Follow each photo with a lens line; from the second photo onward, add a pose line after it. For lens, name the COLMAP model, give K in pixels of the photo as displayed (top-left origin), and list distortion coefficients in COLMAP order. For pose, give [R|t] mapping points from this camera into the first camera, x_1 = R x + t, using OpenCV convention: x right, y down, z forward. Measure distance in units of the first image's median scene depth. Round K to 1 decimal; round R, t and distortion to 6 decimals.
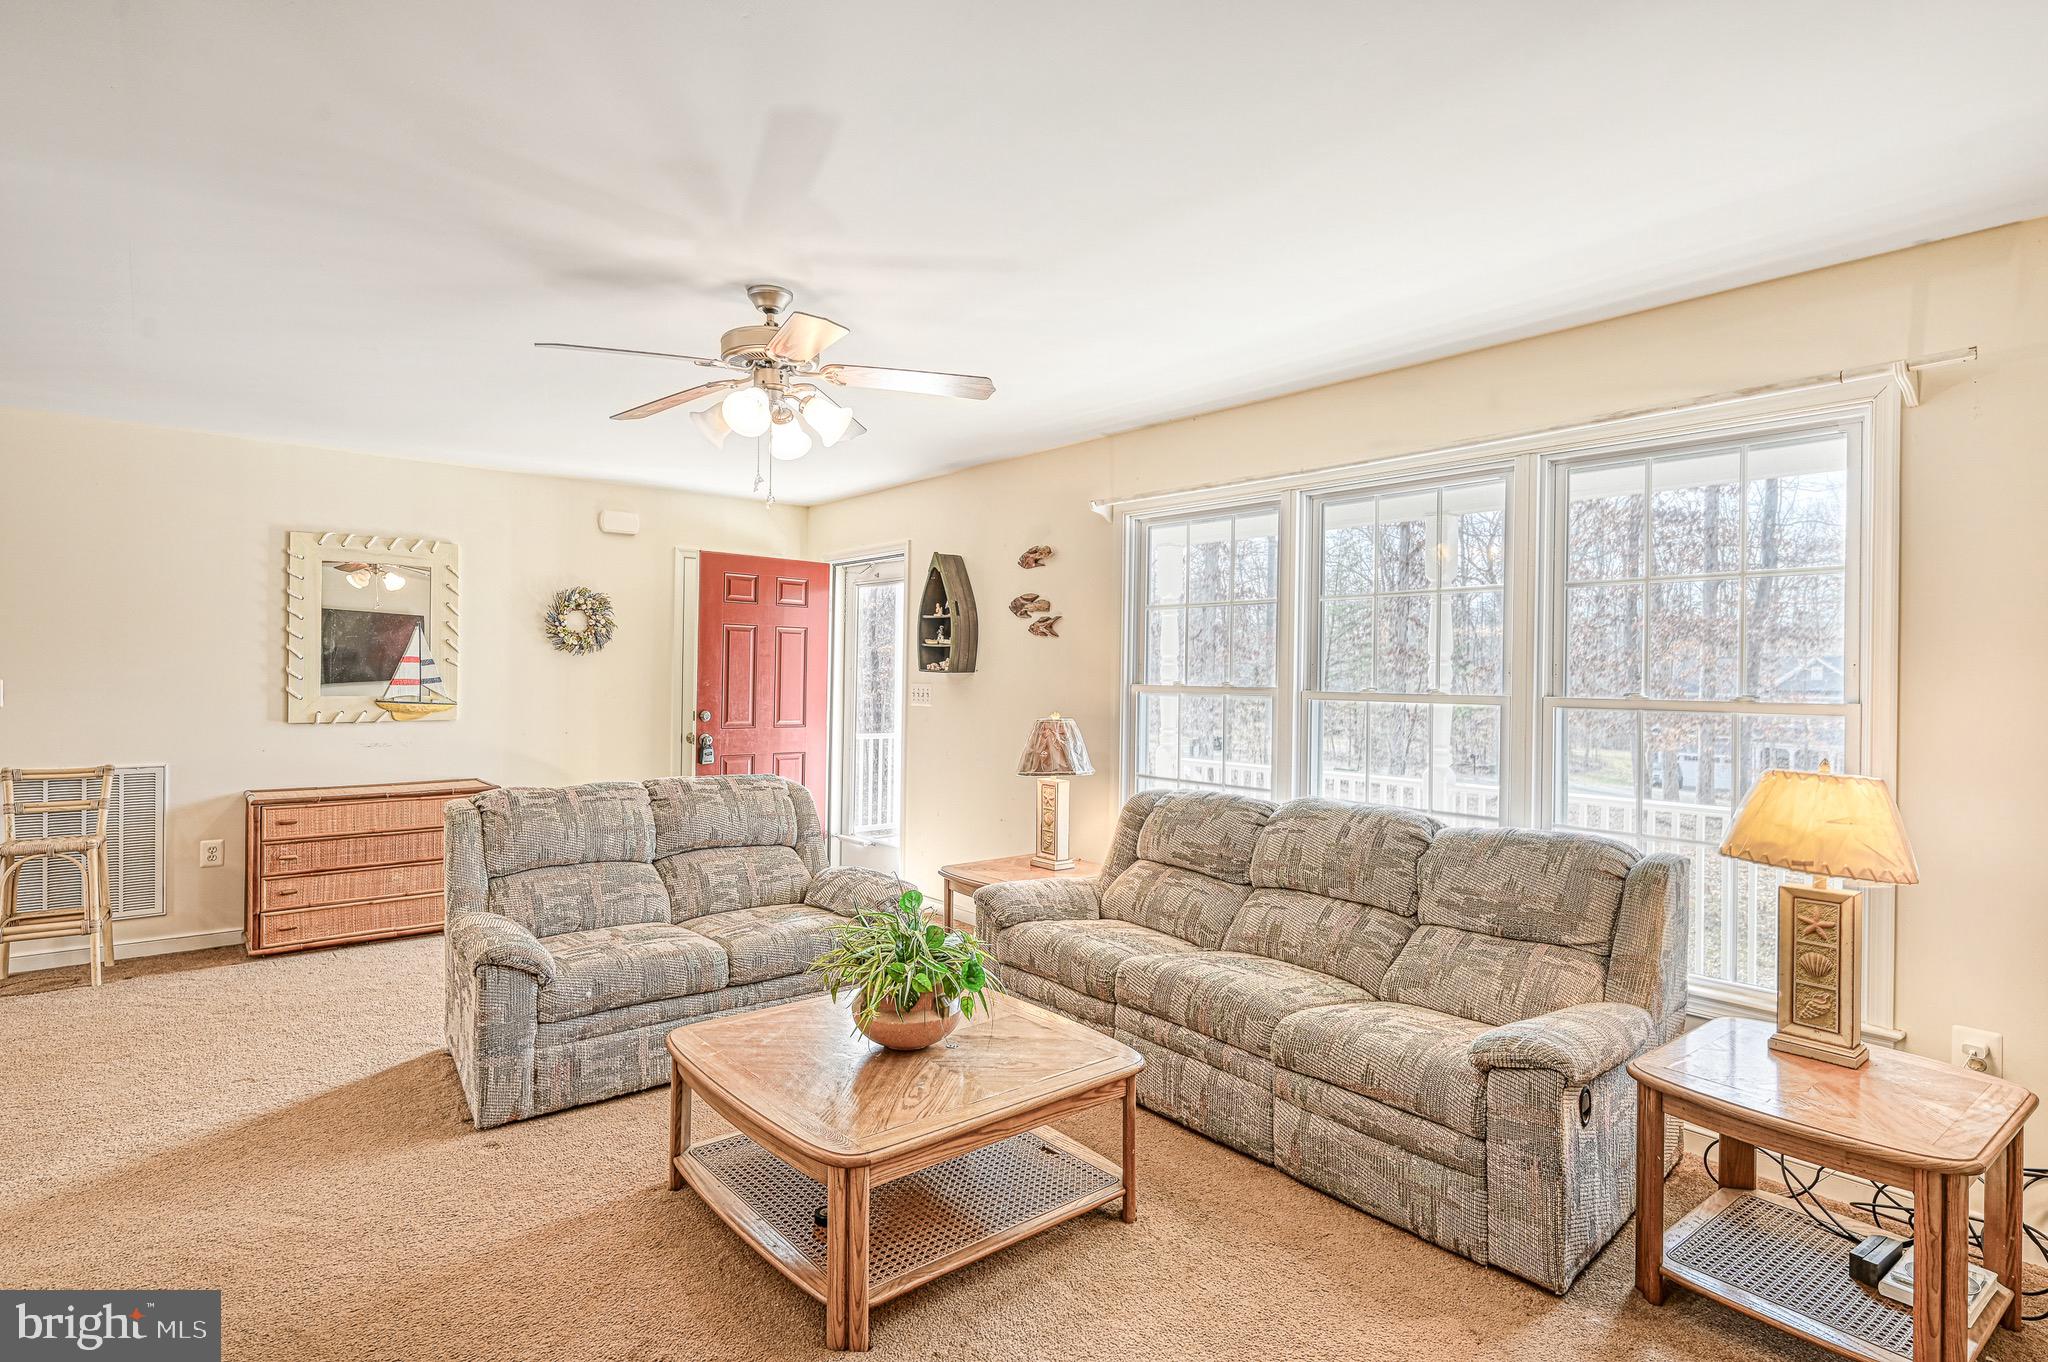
lens RADIAL K [[1036.2, 0, 1032.2], [0, 1036.2, 680.5], [0, 0, 1]] dist [0.005008, 0.000141]
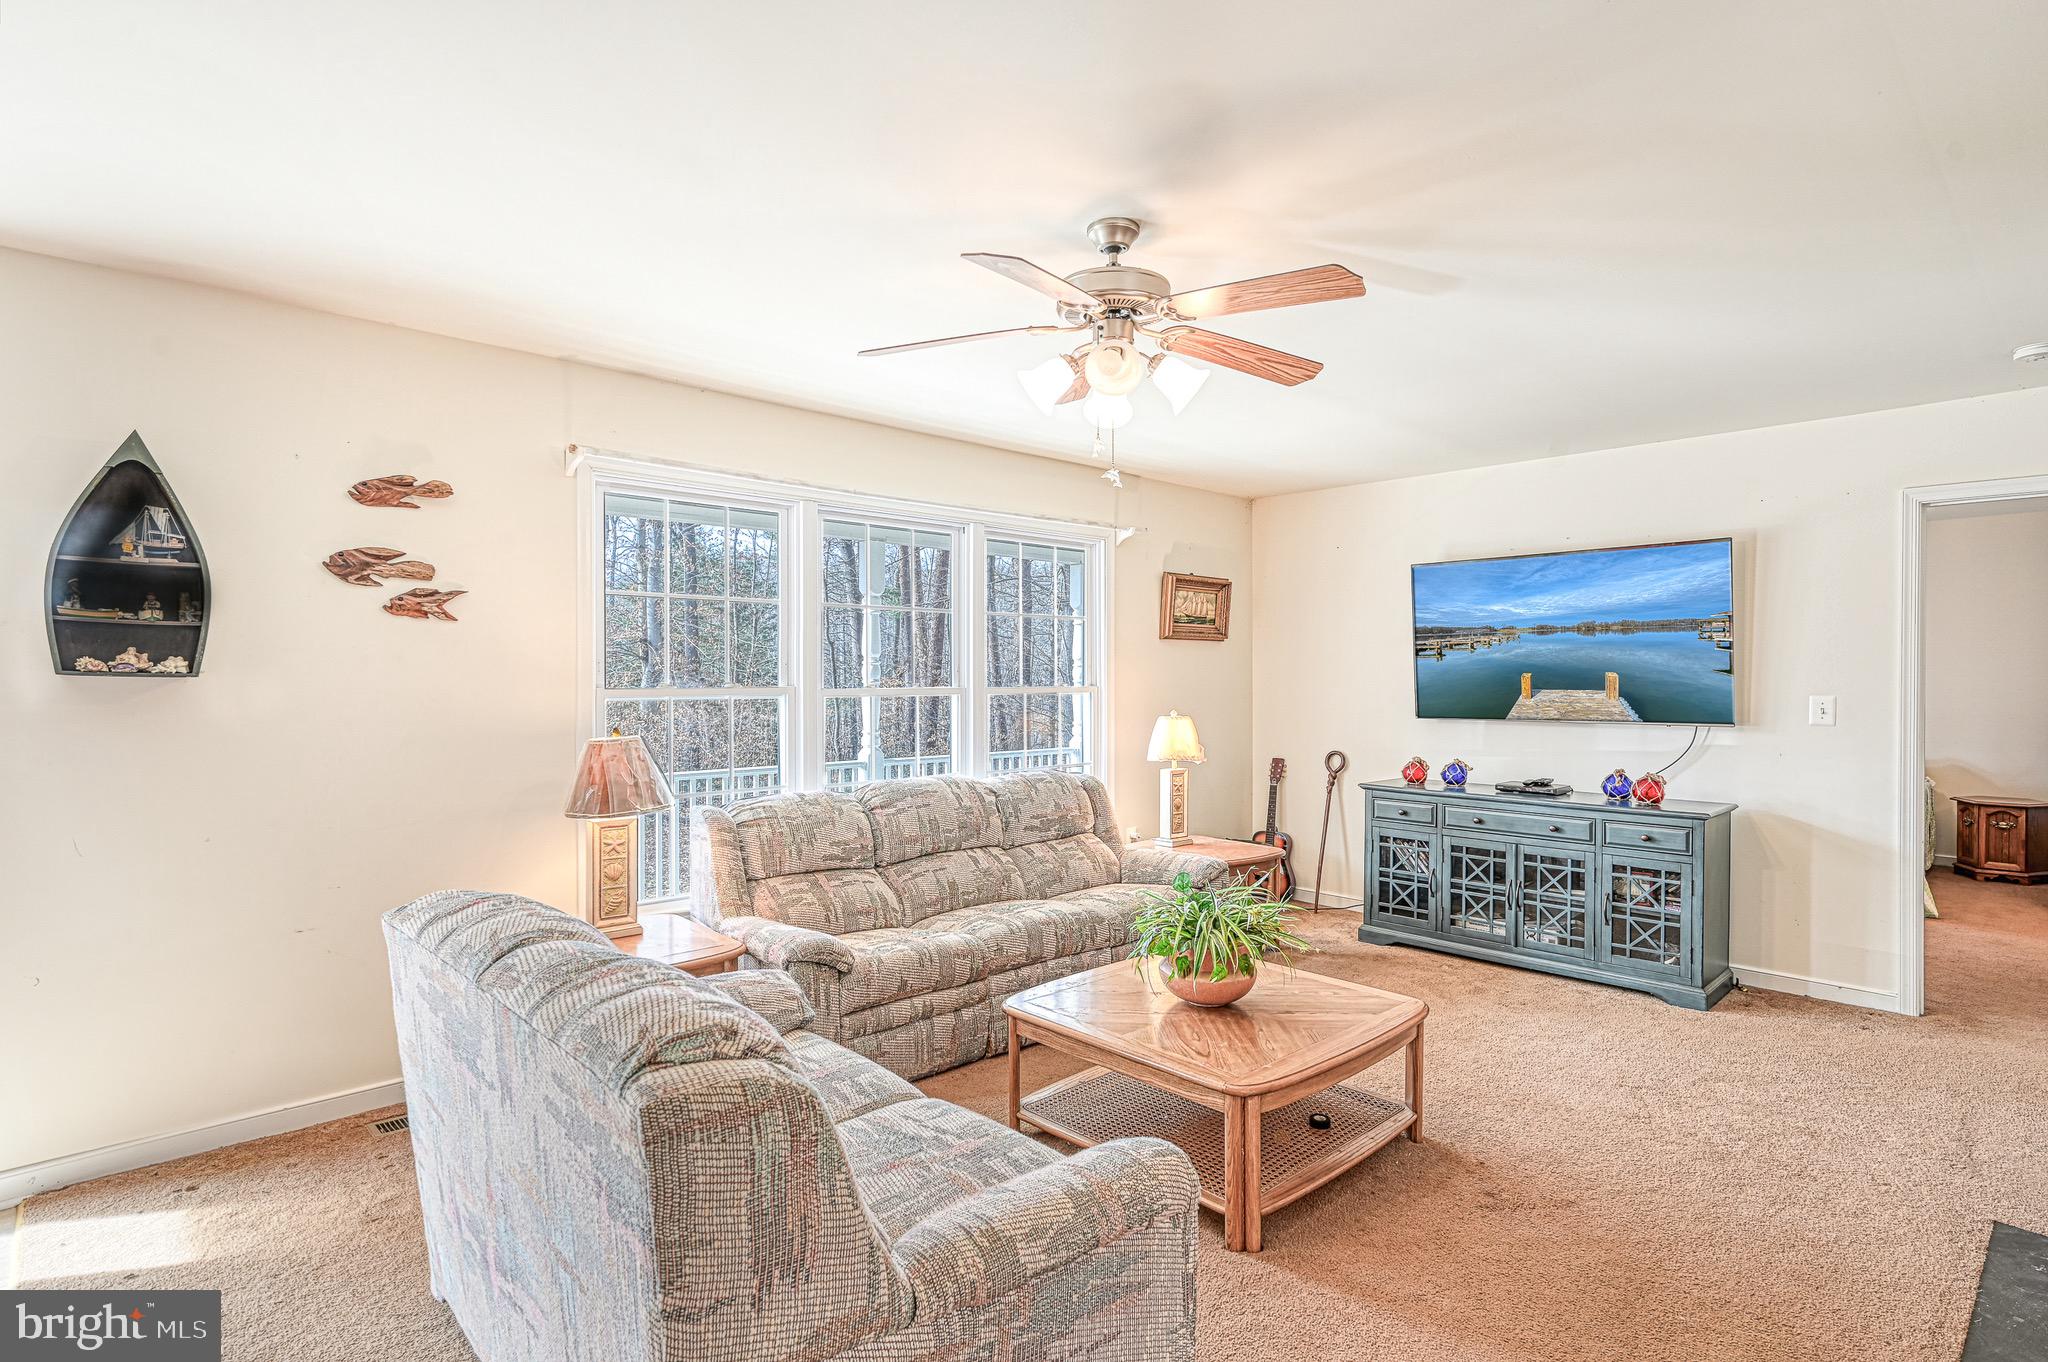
lens RADIAL K [[1036.2, 0, 1016.8], [0, 1036.2, 687.4], [0, 0, 1]] dist [0.005008, 0.000141]
pose [[-0.040579, -0.023904, 0.998890, -0.659203], [0.005726, 0.999692, 0.024156, -0.013429], [-0.999160, 0.006700, -0.040430, 0.661857]]
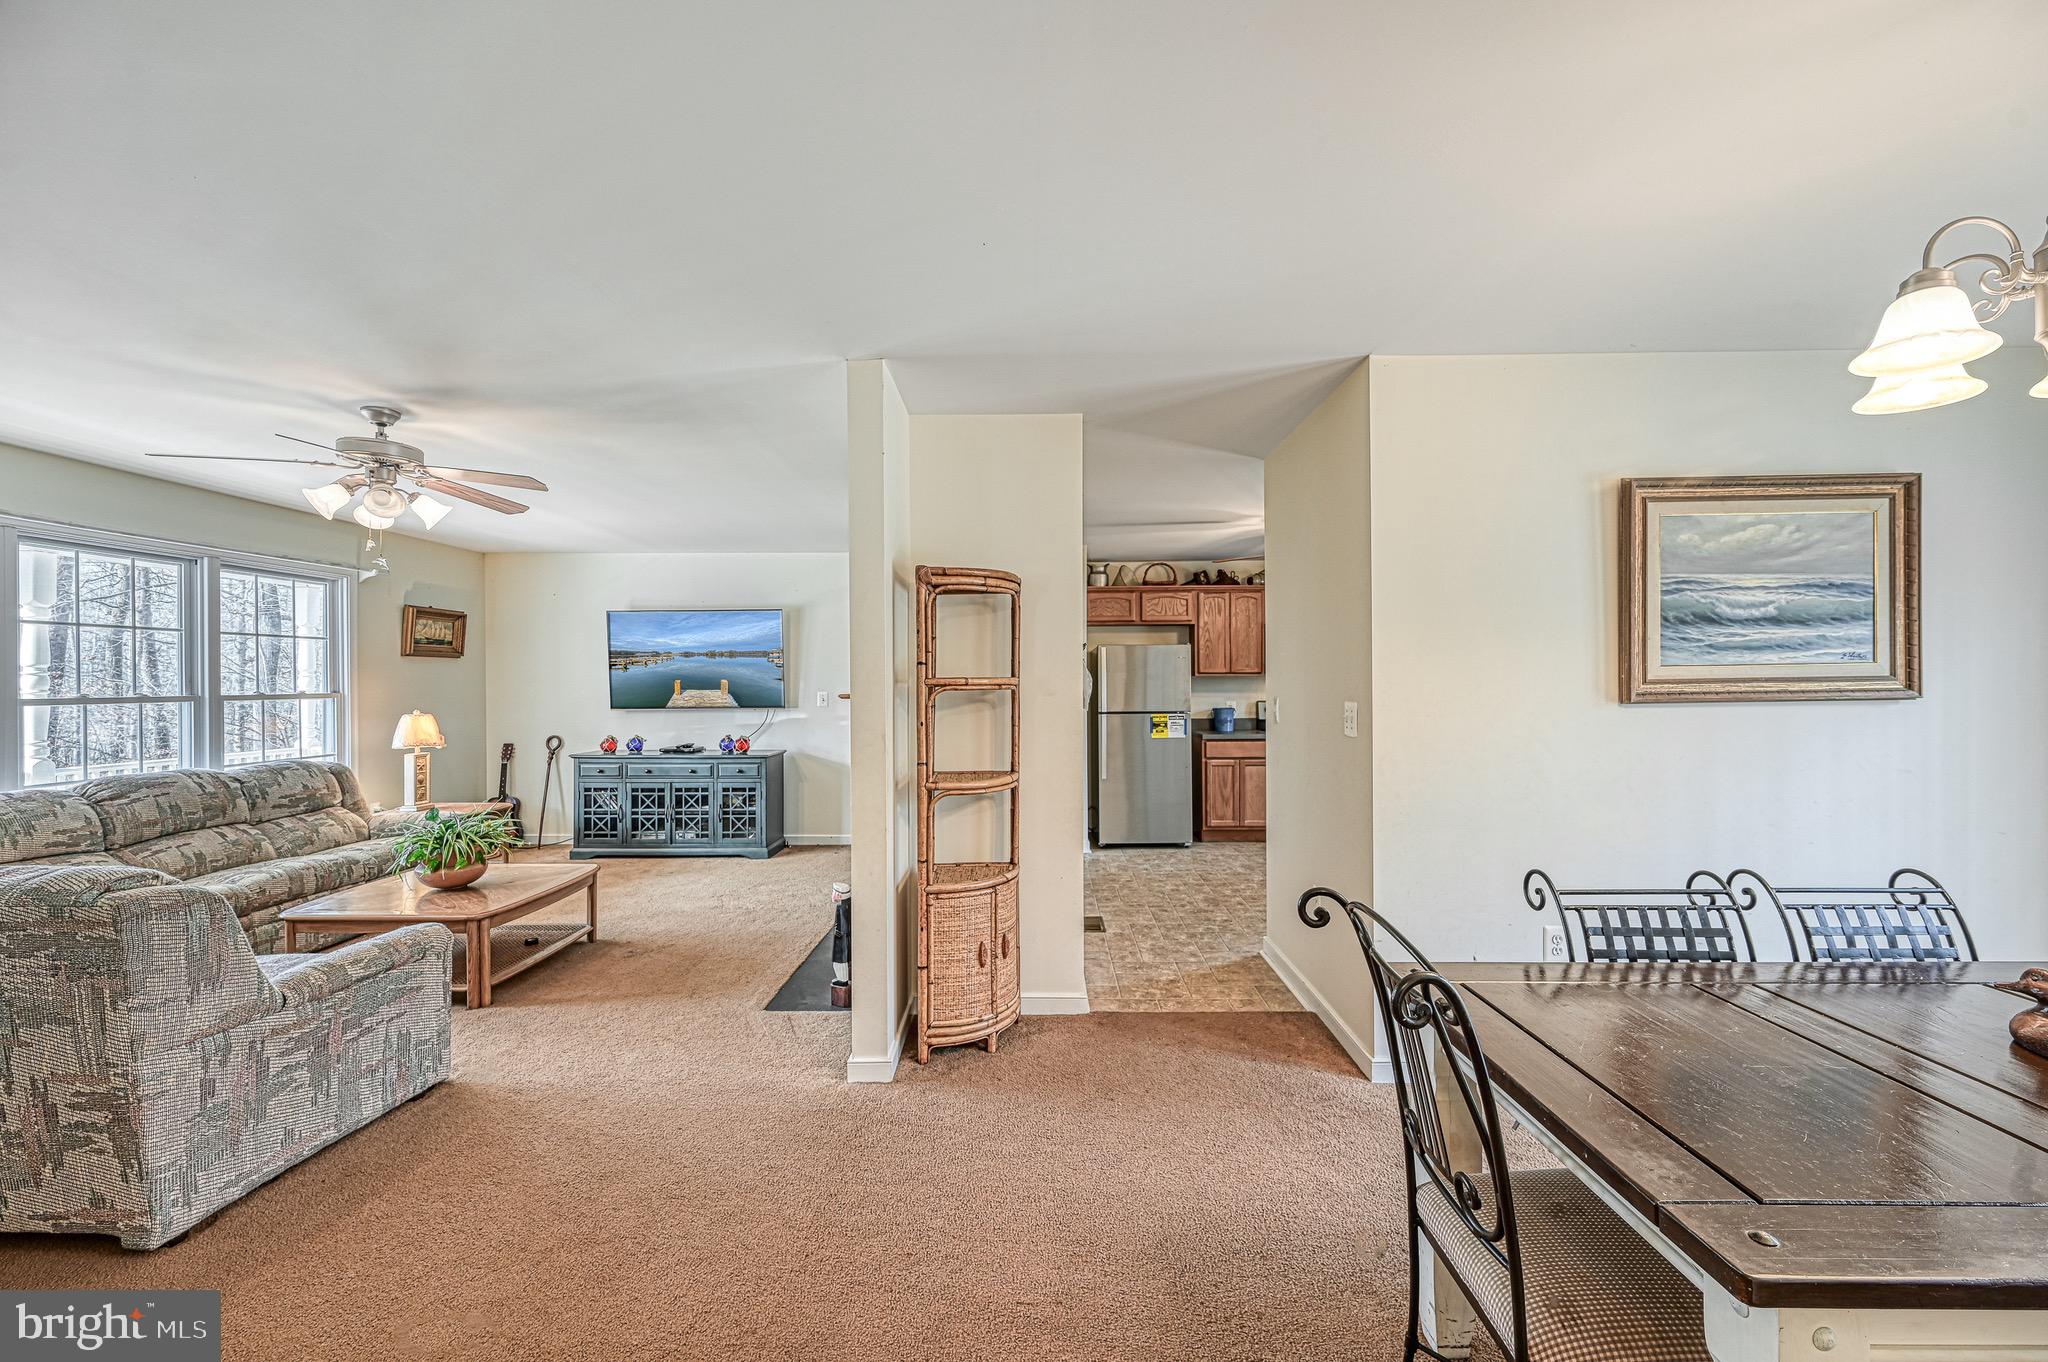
lens RADIAL K [[816.4, 0, 1031.4], [0, 816.4, 680.0], [0, 0, 1]] dist [-0.000966, 0.000656]
pose [[-0.752112, -0.007657, 0.658991, -0.973026], [0.001630, 0.999908, 0.013479, -0.017847], [-0.659033, 0.011212, -0.752030, 0.742543]]
